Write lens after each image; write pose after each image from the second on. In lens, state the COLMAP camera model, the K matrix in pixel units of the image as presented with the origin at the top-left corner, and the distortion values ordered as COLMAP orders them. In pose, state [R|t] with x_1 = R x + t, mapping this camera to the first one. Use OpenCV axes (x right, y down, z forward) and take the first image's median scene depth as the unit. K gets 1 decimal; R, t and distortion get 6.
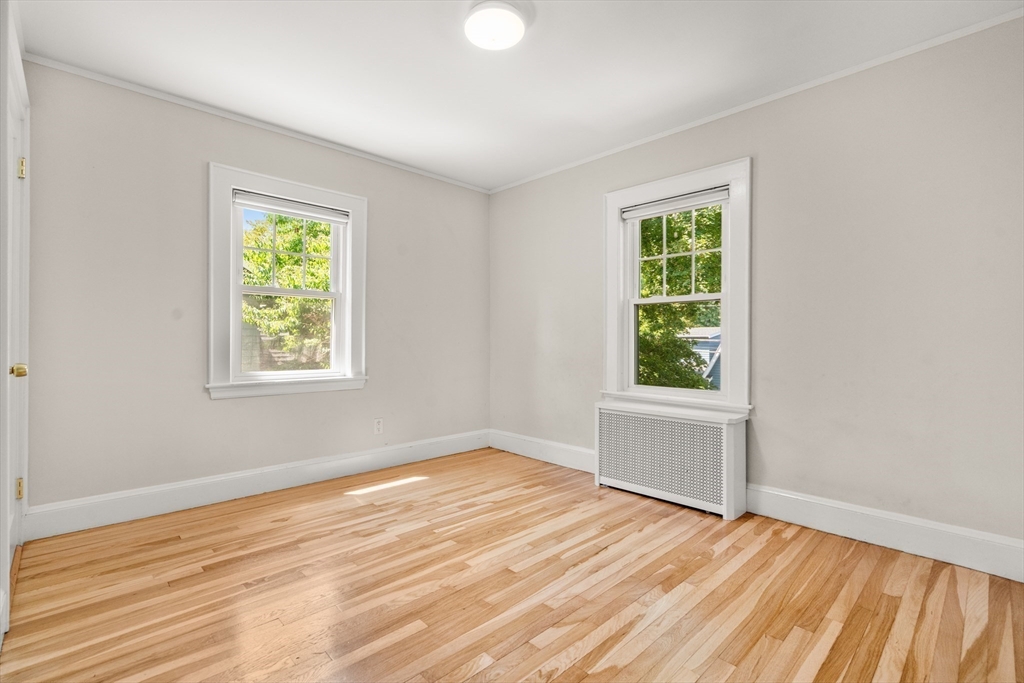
lens RADIAL K [[471.0, 0, 505.7], [0, 471.0, 342.9], [0, 0, 1]] dist [-0.002424, 0.001575]
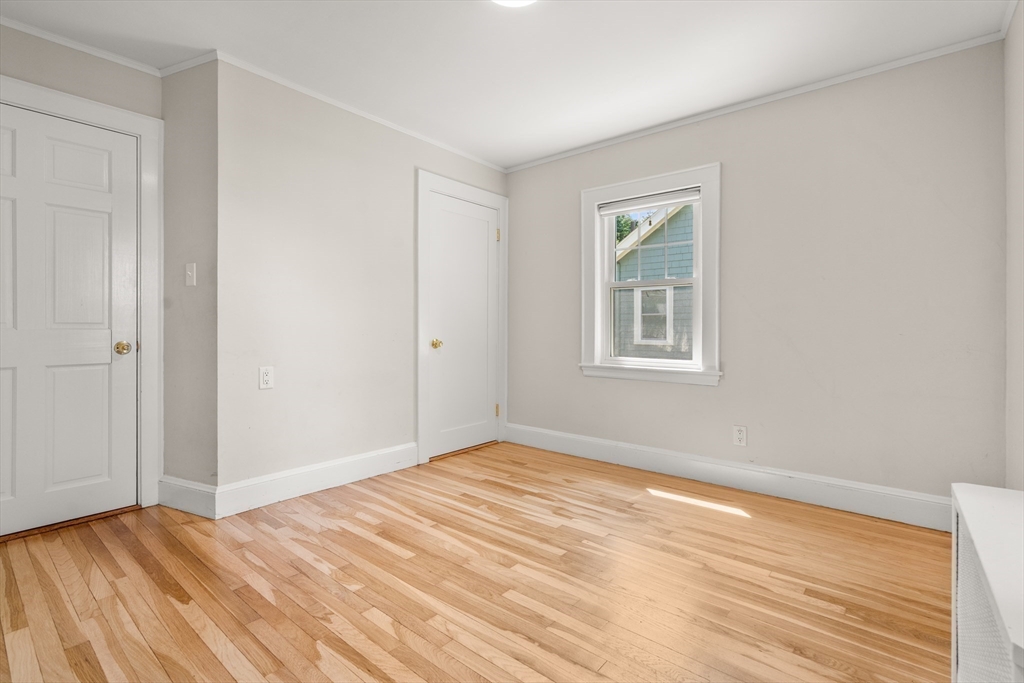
lens RADIAL K [[471.0, 0, 493.1], [0, 471.0, 329.4], [0, 0, 1]] dist [-0.002424, 0.001575]
pose [[0.099482, -0.000581, -0.995039, 0.683286], [-0.007052, 0.999974, -0.001289, -0.002349], [0.995014, 0.007145, 0.099476, 0.687962]]
